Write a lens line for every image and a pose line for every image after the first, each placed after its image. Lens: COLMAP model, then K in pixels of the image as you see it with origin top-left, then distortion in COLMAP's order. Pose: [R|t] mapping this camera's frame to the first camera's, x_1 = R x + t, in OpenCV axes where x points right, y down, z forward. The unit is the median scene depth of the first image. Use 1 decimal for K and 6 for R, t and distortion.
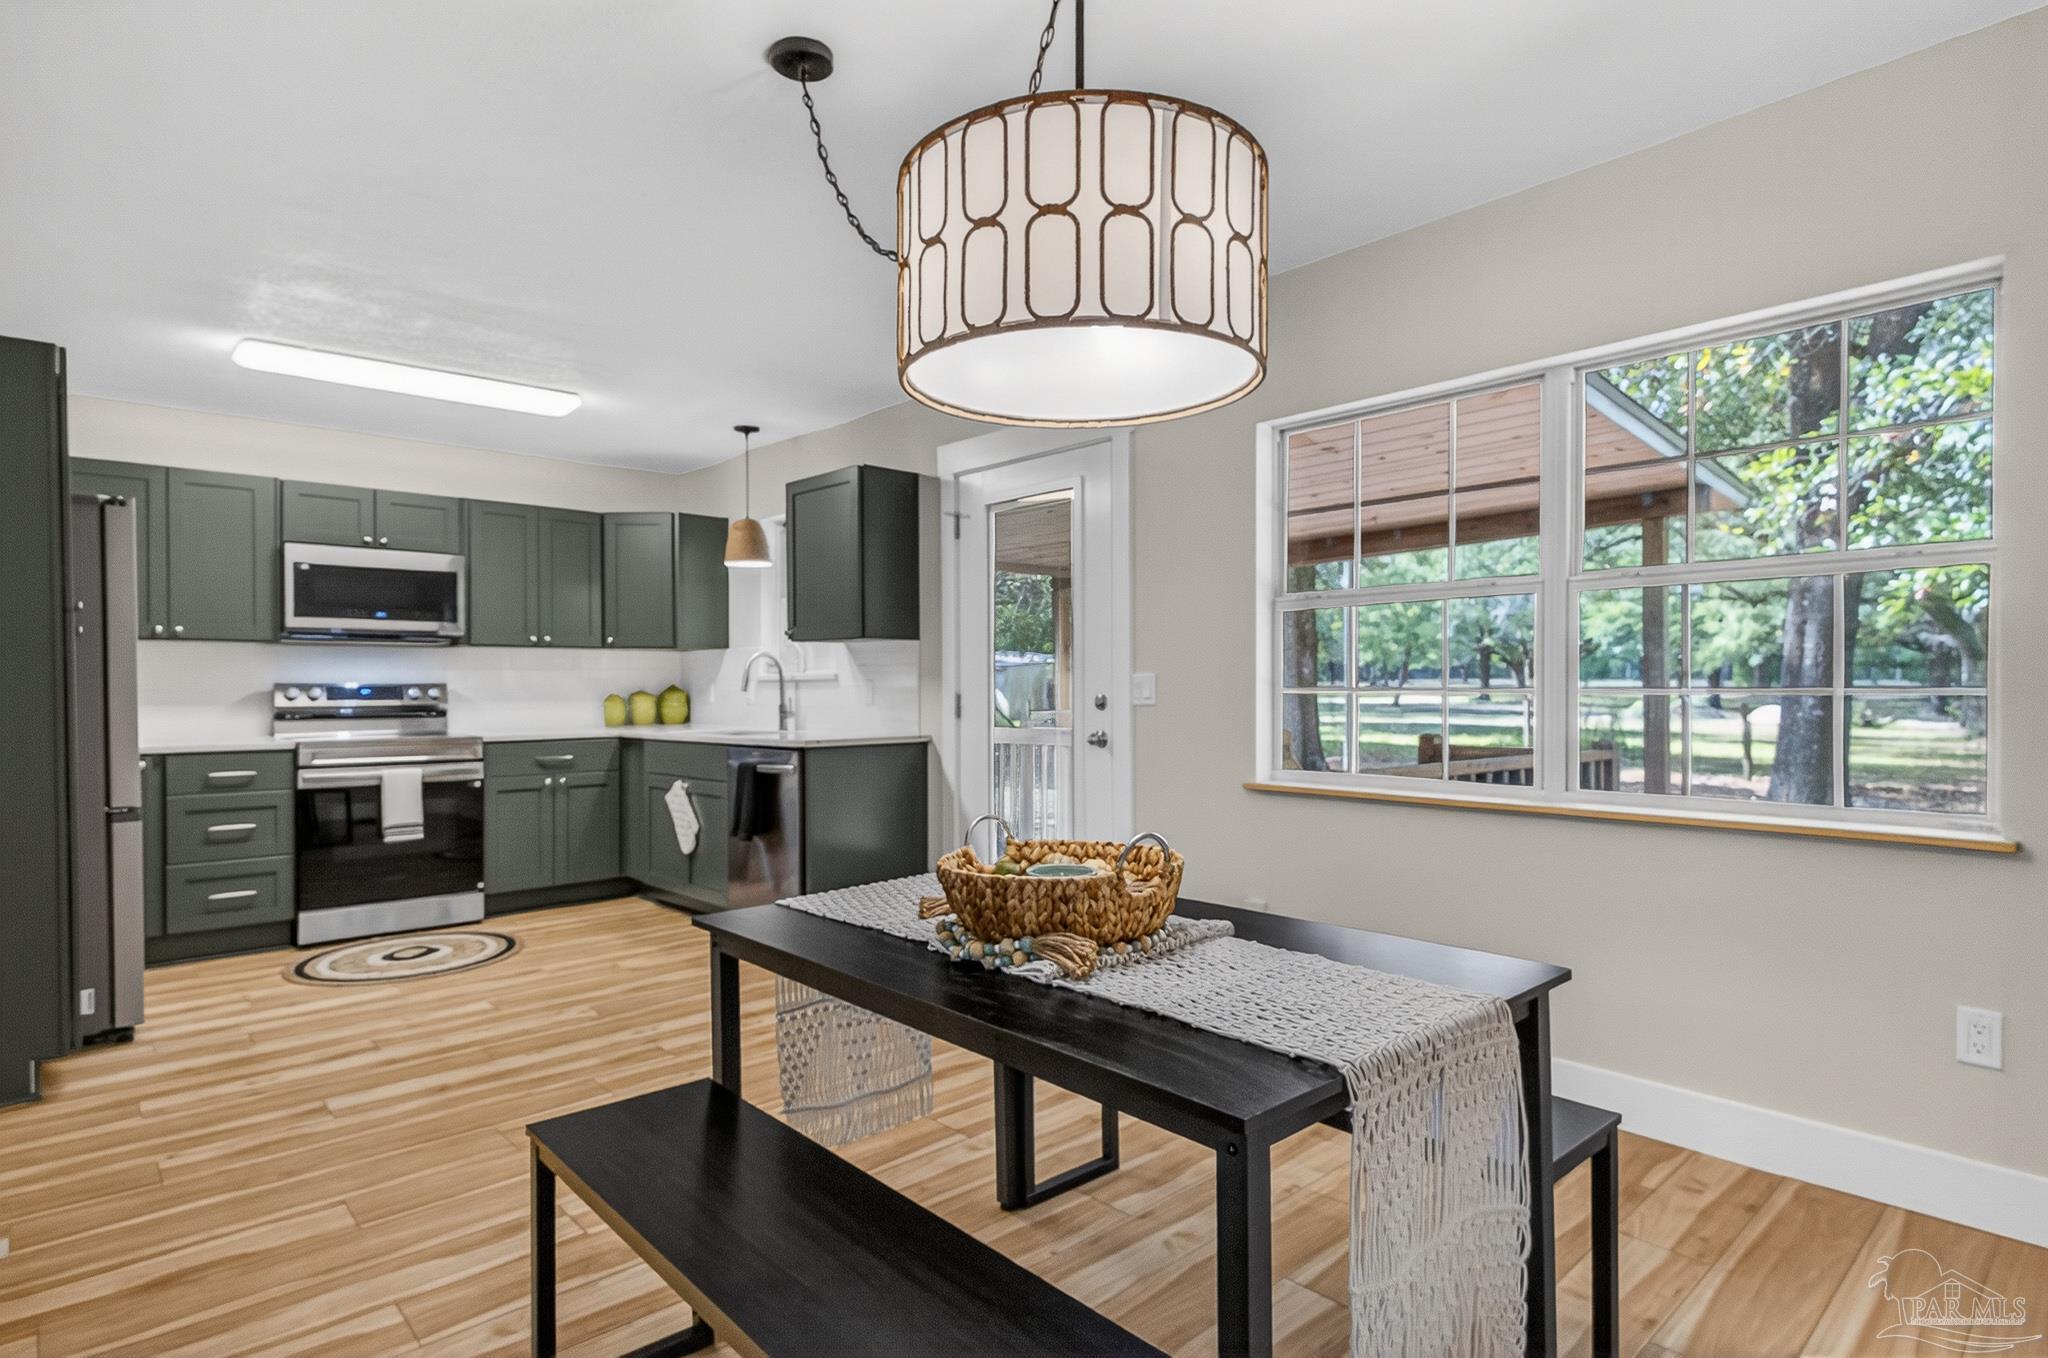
lens RADIAL K [[1058.0, 0, 1020.1], [0, 1058.0, 684.2], [0, 0, 1]] dist [-0.004234, -0.000700]
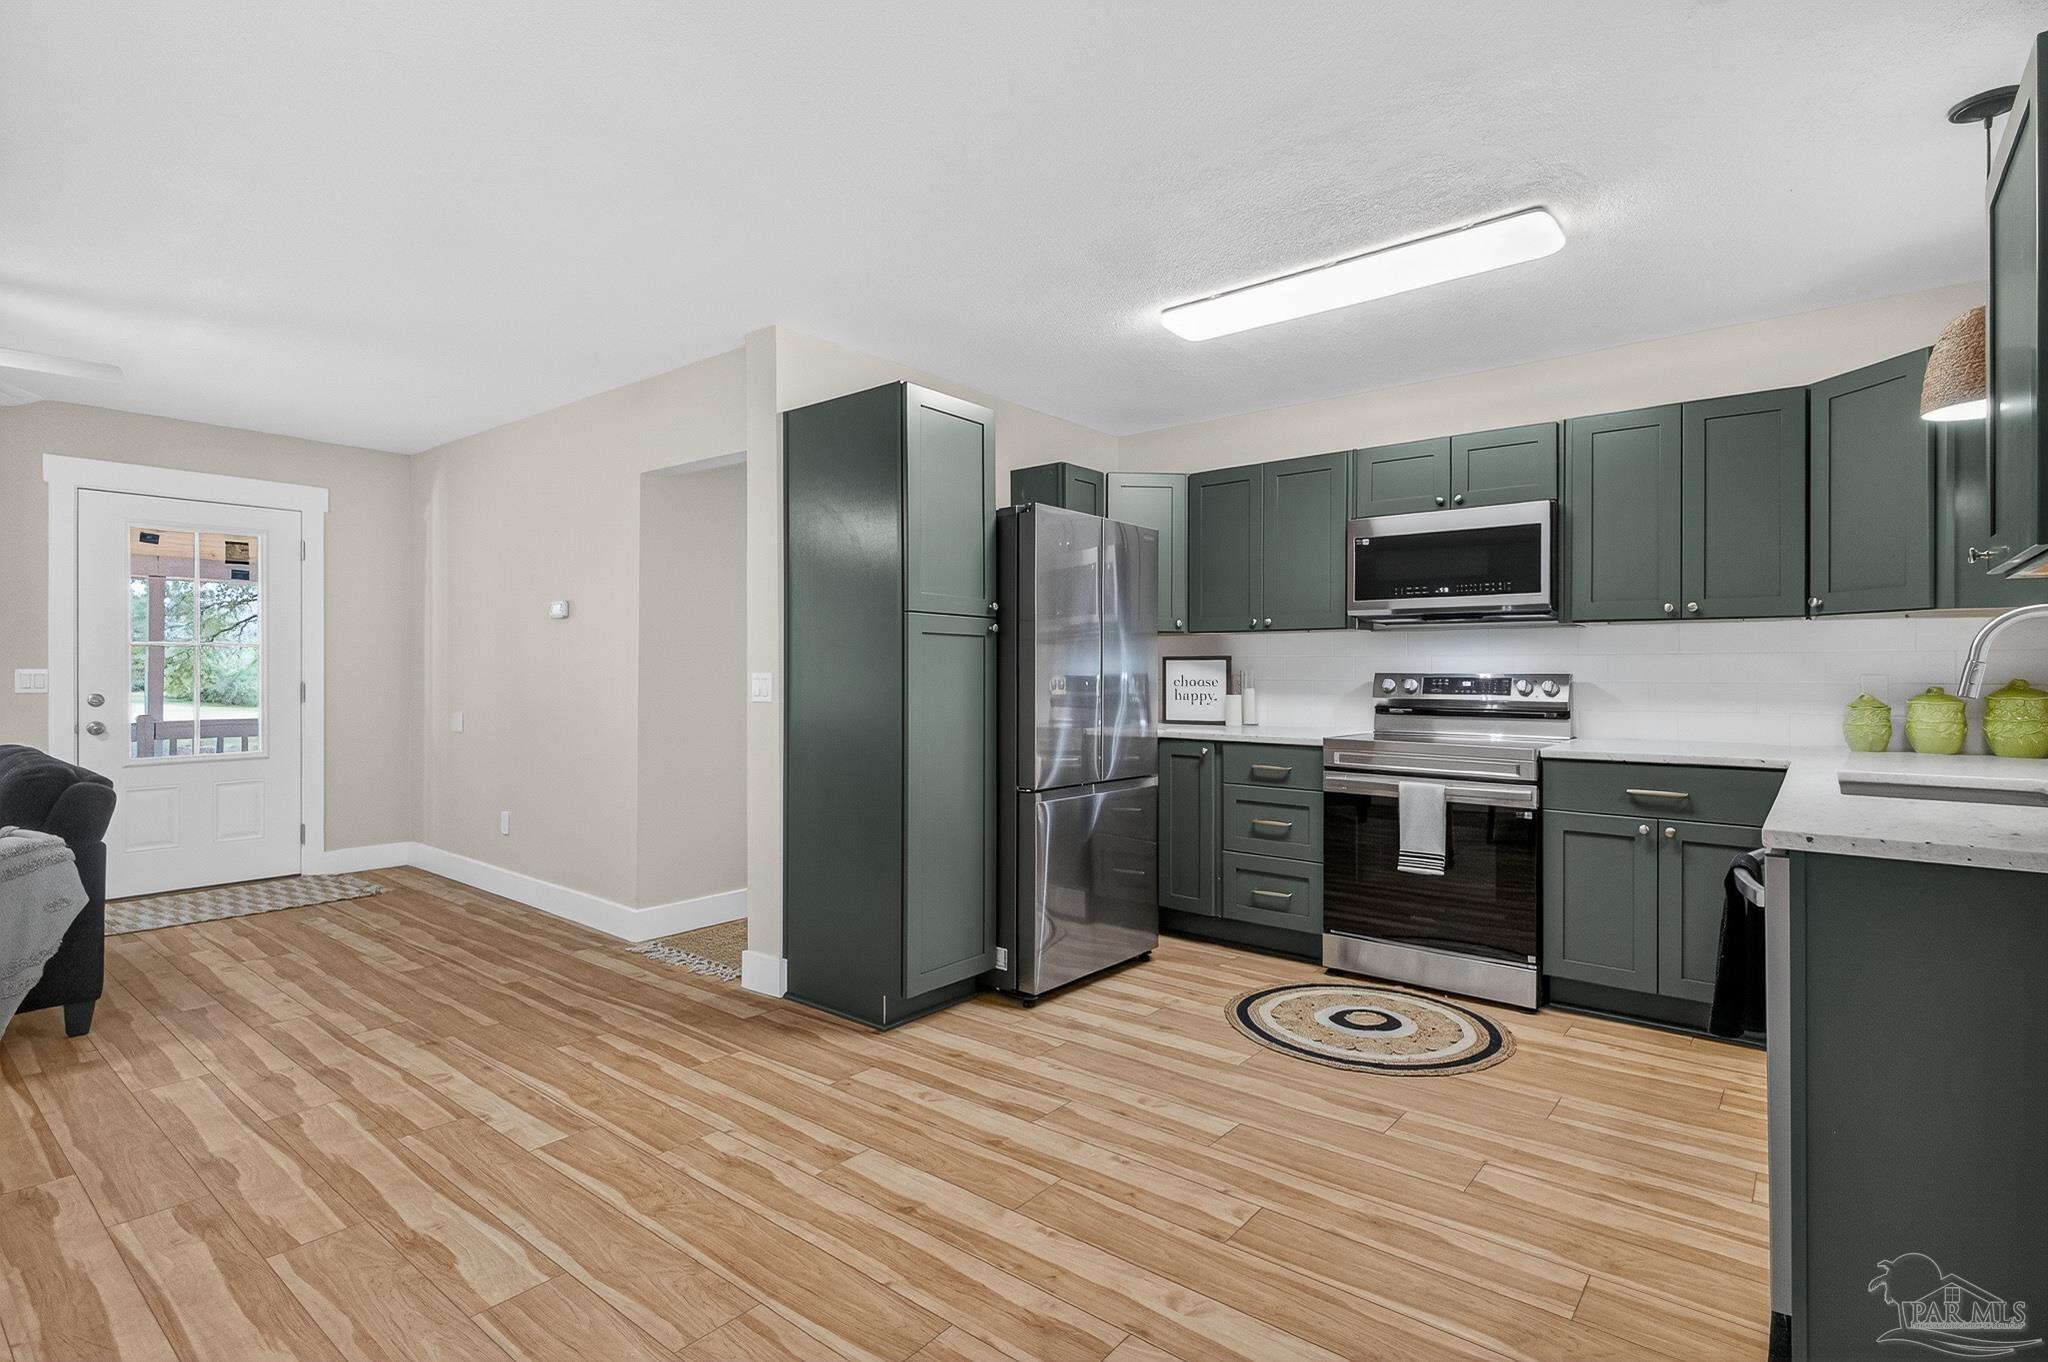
lens RADIAL K [[986.5, 0, 1018.7], [0, 986.5, 661.1], [0, 0, 1]] dist [0.001560, -0.002929]
pose [[0.136875, -0.002911, -0.990584, 0.107840], [-0.000956, 0.999995, -0.003071, -0.008387], [0.990588, 0.001368, 0.136871, 0.598715]]
